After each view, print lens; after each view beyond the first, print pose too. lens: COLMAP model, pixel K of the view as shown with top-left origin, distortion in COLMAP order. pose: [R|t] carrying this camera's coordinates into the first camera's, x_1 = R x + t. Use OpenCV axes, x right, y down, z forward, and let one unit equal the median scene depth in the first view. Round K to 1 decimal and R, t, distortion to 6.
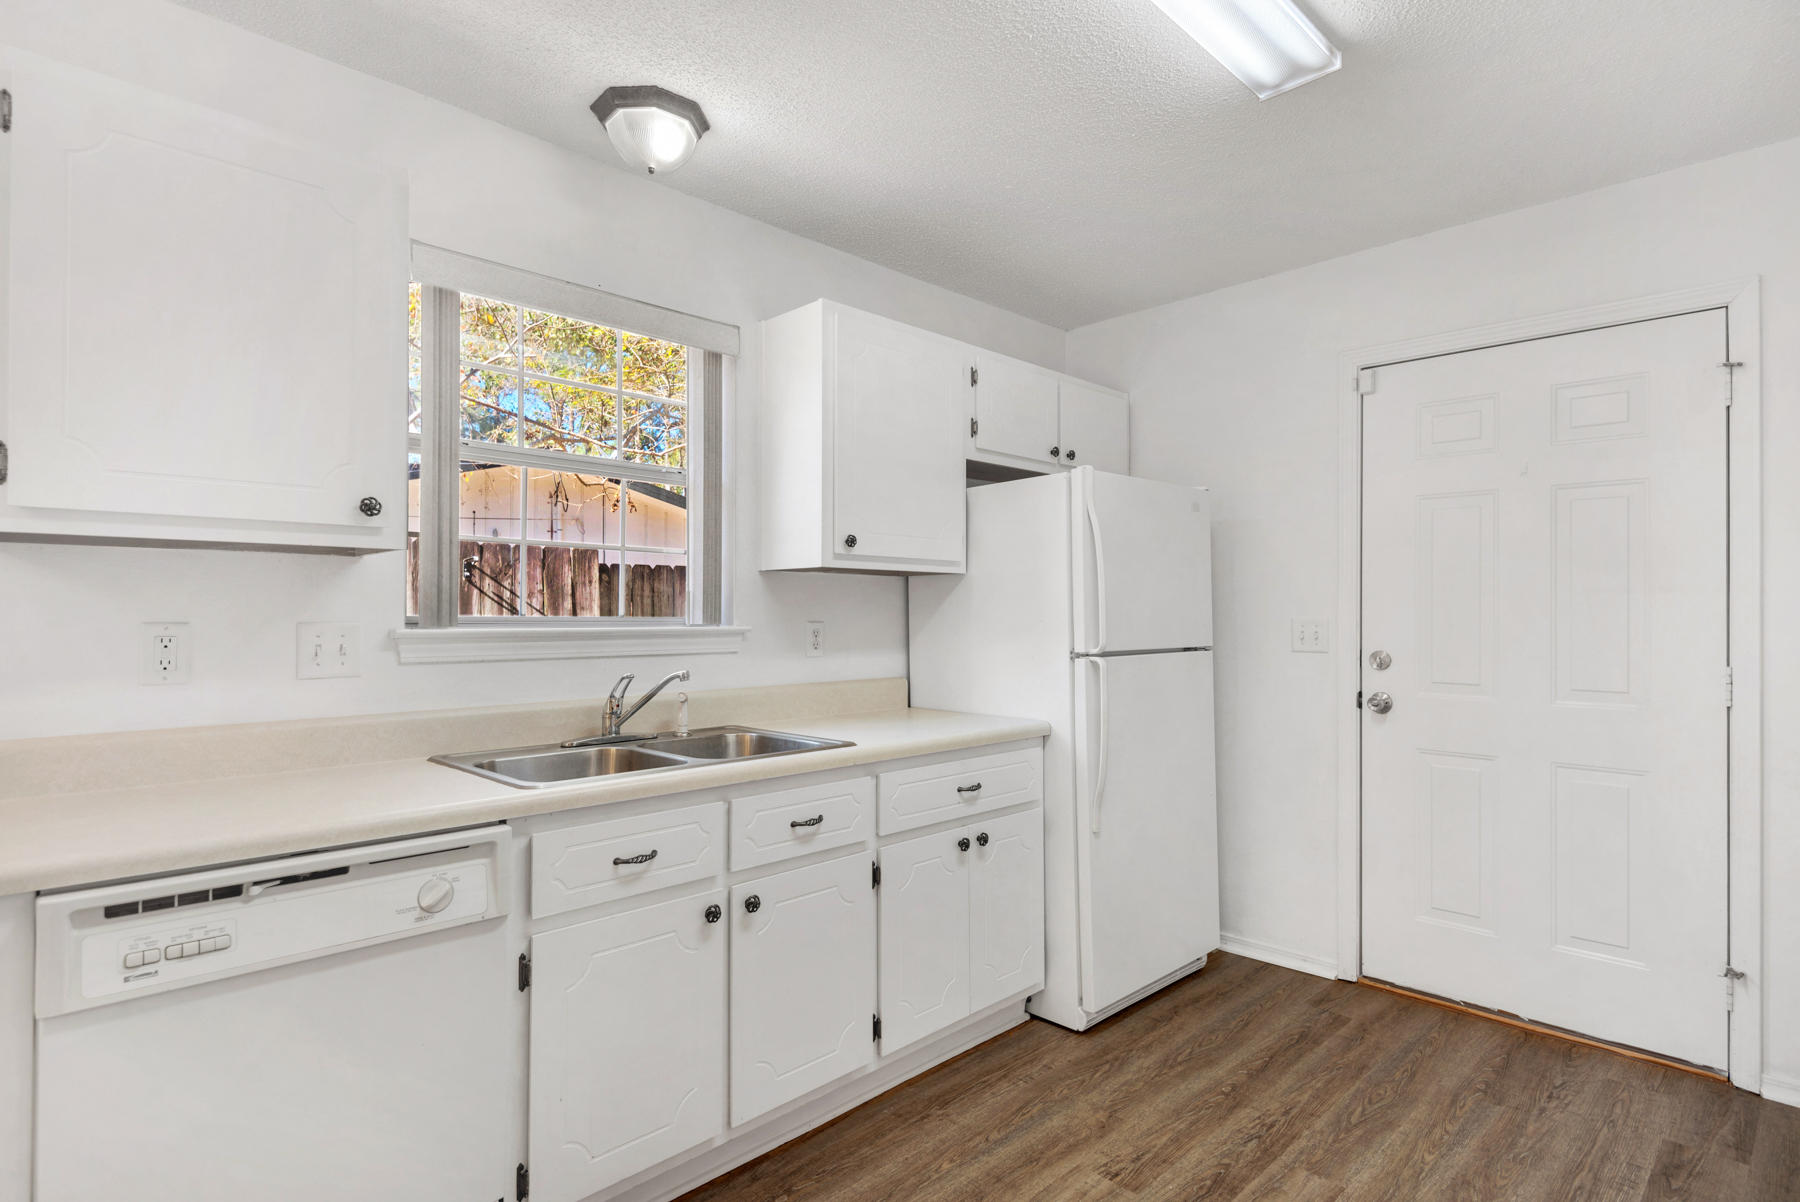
lens RADIAL K [[944.8, 0, 900.0], [0, 944.8, 601.0], [0, 0, 1]] dist [-0.001889, -0.000186]
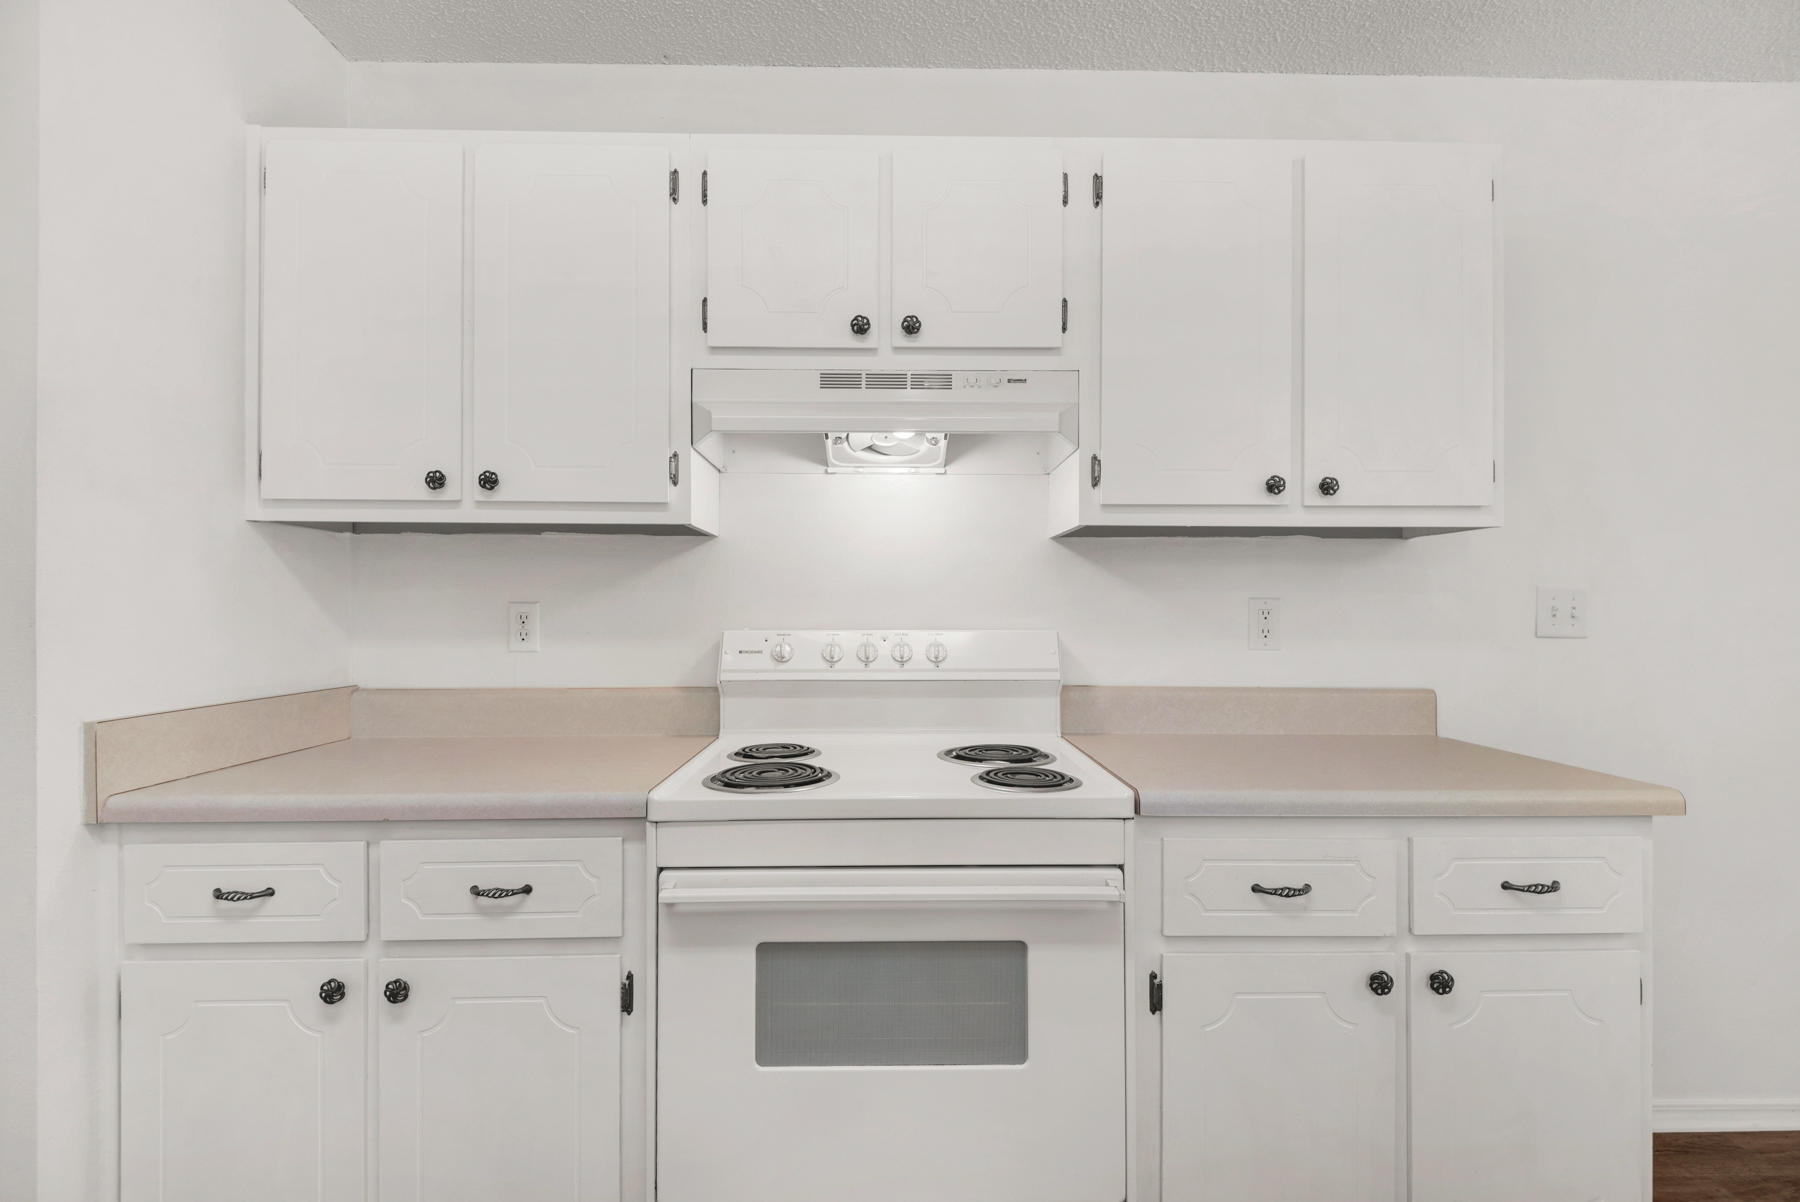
lens RADIAL K [[1043.2, 0, 902.3], [0, 1043.2, 577.4], [0, 0, 1]] dist [-0.003110, -0.000333]
pose [[0.722031, -0.007065, -0.691825, 0.224912], [0.005479, 0.999975, -0.004493, 0.003166], [0.691839, -0.000546, 0.722052, 0.228462]]
